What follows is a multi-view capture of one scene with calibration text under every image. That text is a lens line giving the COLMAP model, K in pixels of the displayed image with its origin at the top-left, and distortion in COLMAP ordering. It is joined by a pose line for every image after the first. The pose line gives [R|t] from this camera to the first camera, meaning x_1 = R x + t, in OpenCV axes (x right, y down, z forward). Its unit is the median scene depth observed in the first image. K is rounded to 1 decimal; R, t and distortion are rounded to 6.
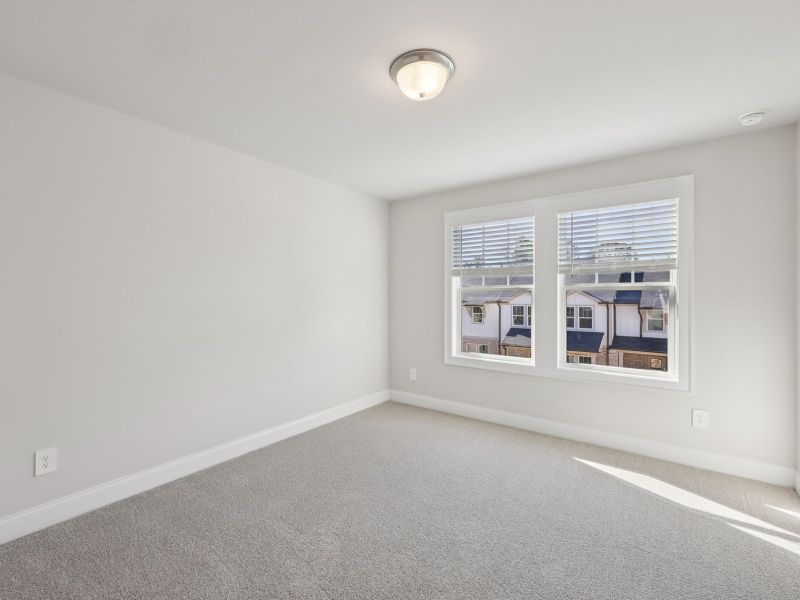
lens RADIAL K [[297.5, 0, 400.2], [0, 297.5, 293.5], [0, 0, 1]] dist [-0.000163, -0.000016]
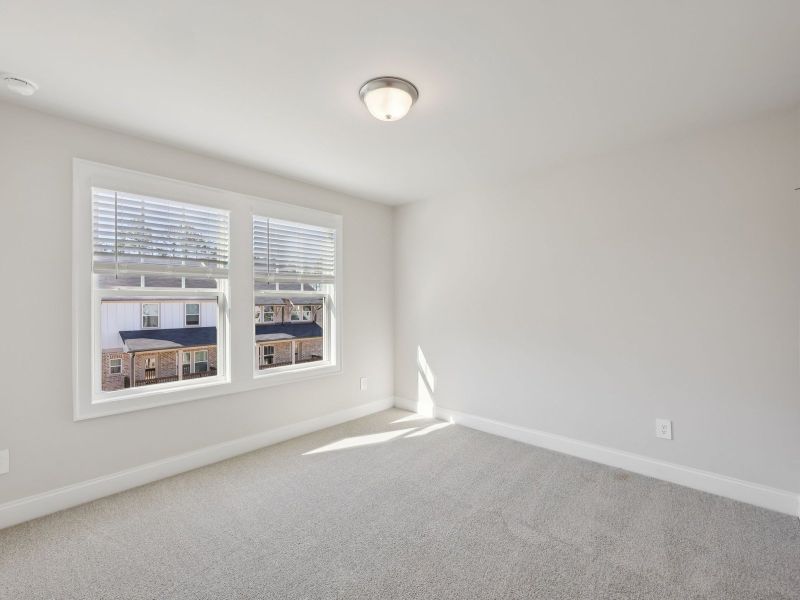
lens RADIAL K [[365.1, 0, 396.8], [0, 365.1, 300.0], [0, 0, 1]] dist [-0.000260, -0.000182]
pose [[0.204728, 0.004618, 0.978808, -0.491186], [-0.003606, 0.999986, -0.003963, 0.004537], [-0.978812, -0.002718, 0.204742, 0.300506]]
